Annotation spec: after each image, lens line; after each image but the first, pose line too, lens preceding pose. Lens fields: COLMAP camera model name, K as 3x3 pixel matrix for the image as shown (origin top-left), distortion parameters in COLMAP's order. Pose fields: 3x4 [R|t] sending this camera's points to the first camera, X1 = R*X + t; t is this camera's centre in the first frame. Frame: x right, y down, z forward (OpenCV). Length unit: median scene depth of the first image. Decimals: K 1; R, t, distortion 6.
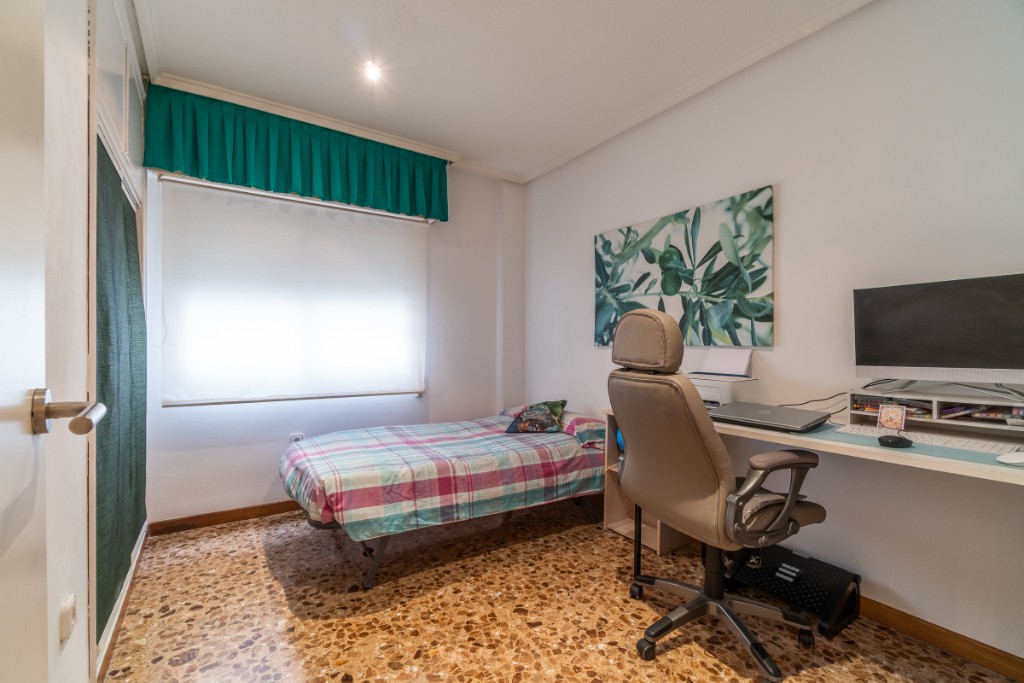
lens RADIAL K [[443.8, 0, 509.7], [0, 443.8, 346.9], [0, 0, 1]] dist [0.000101, -0.000087]
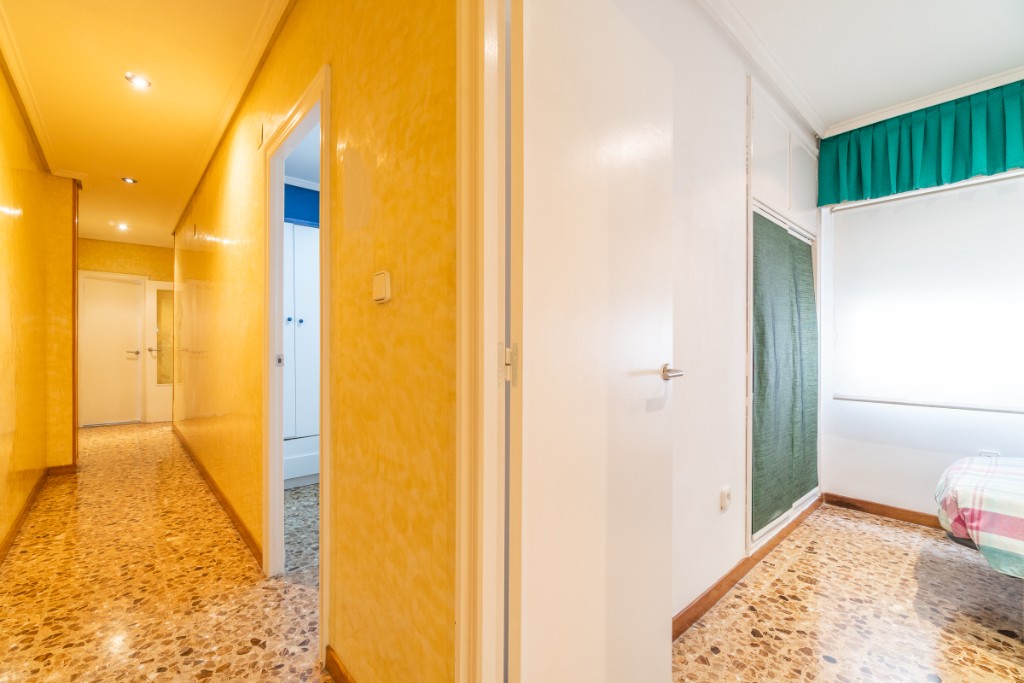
lens RADIAL K [[441.2, 0, 516.6], [0, 441.2, 354.3], [0, 0, 1]] dist [-0.001959, -0.000456]
pose [[0.177114, 0.012179, -0.984115, 0.324887], [-0.002605, 0.999926, 0.011906, 0.002281], [0.984187, 0.000454, 0.177133, -0.082823]]
